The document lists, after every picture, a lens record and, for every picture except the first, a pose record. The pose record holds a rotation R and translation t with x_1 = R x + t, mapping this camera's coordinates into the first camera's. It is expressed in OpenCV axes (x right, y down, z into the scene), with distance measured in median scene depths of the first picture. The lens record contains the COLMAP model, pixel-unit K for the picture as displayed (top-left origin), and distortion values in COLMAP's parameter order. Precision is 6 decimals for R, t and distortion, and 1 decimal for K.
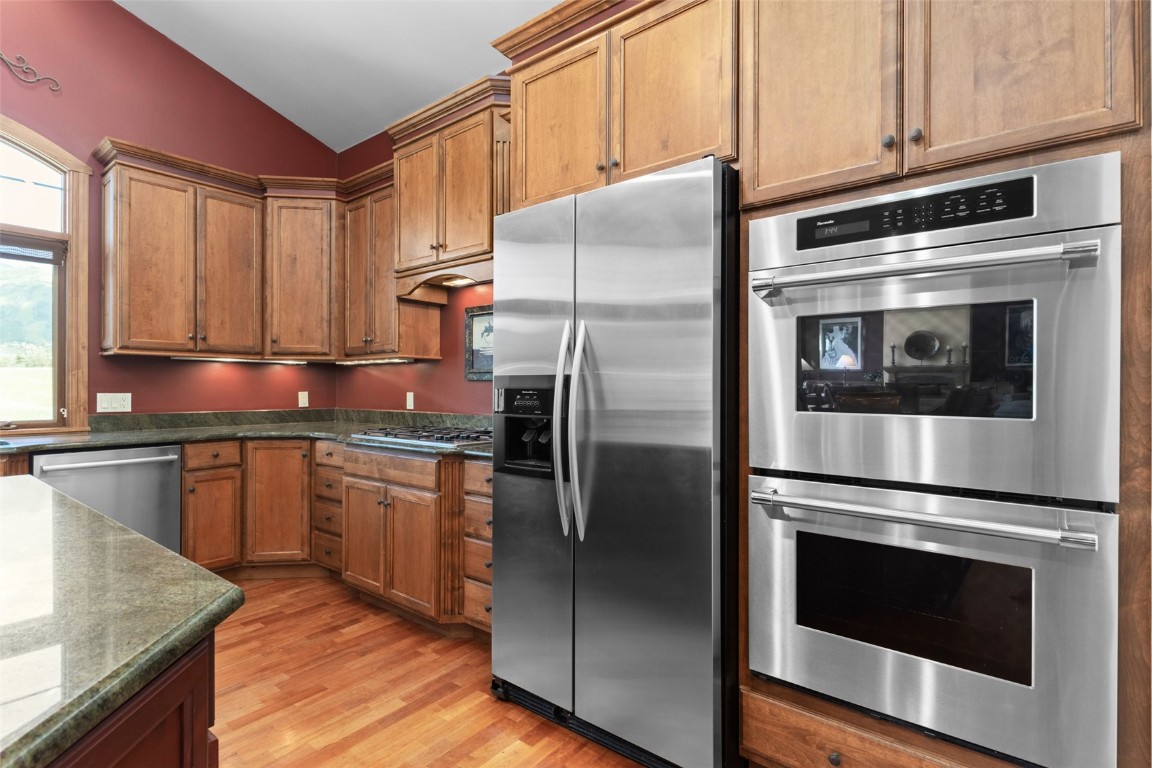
lens RADIAL K [[552.4, 0, 576.4], [0, 552.4, 386.4], [0, 0, 1]] dist [0.005396, -0.001957]
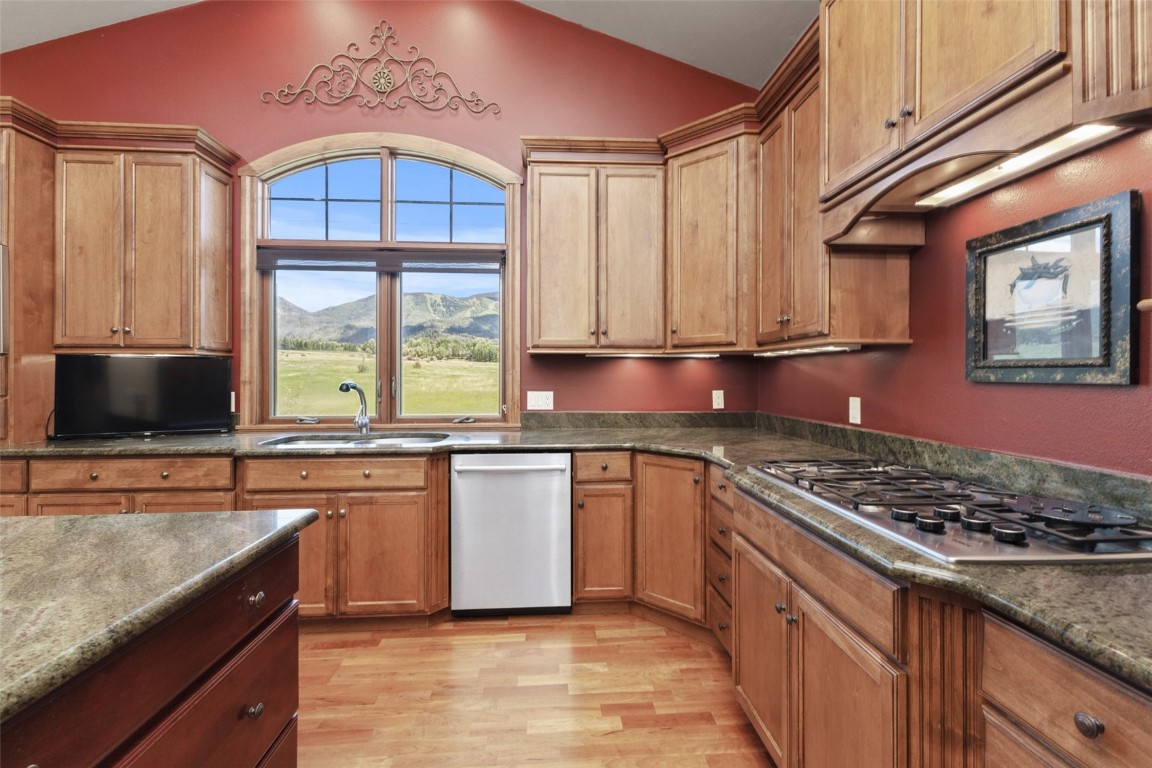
lens RADIAL K [[498.4, 0, 576.2], [0, 498.4, 374.4], [0, 0, 1]] dist [0.011987, -0.004890]
pose [[0.670955, -0.001216, -0.741497, -0.104263], [0.002598, 0.999996, 0.000711, -0.020460], [0.741494, -0.002404, 0.670955, 0.440200]]
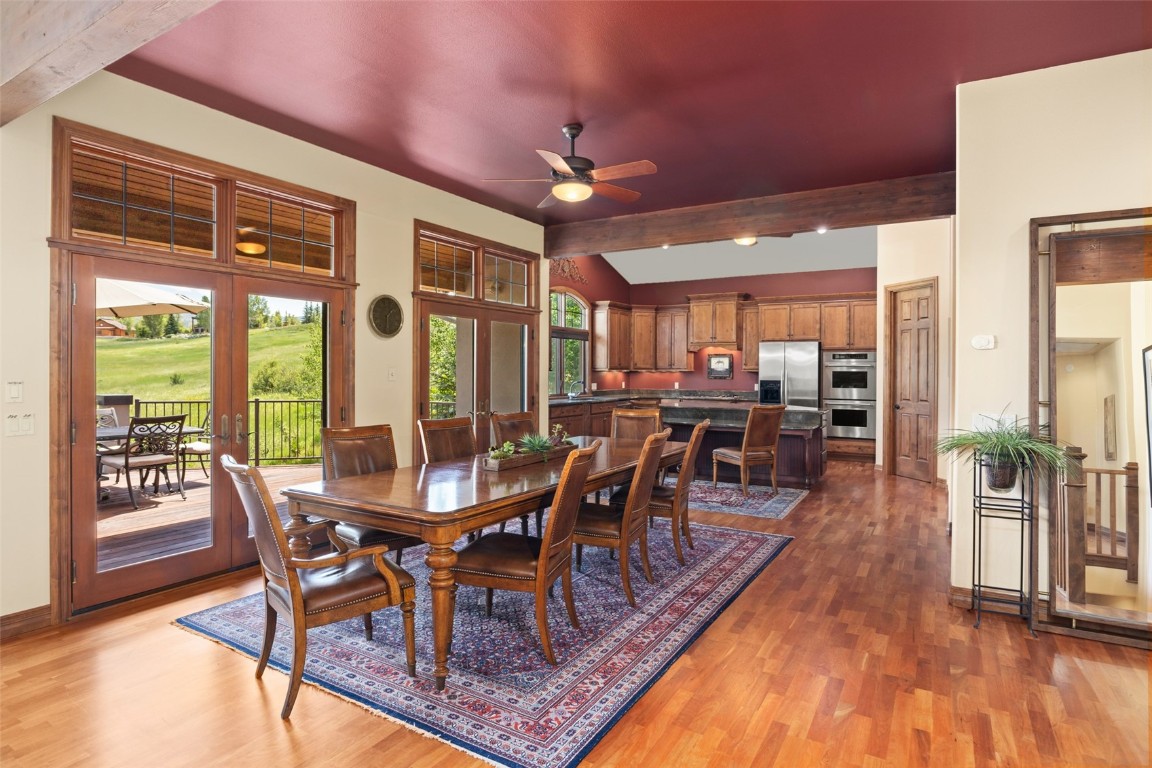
lens RADIAL K [[604.2, 0, 581.4], [0, 604.2, 378.1], [0, 0, 1]] dist [-0.001495, -0.000214]
pose [[0.991999, 0.001576, 0.126240, -1.338228], [-0.003469, 0.999885, 0.014777, -0.063514], [-0.126202, -0.015097, 0.991890, -2.199038]]
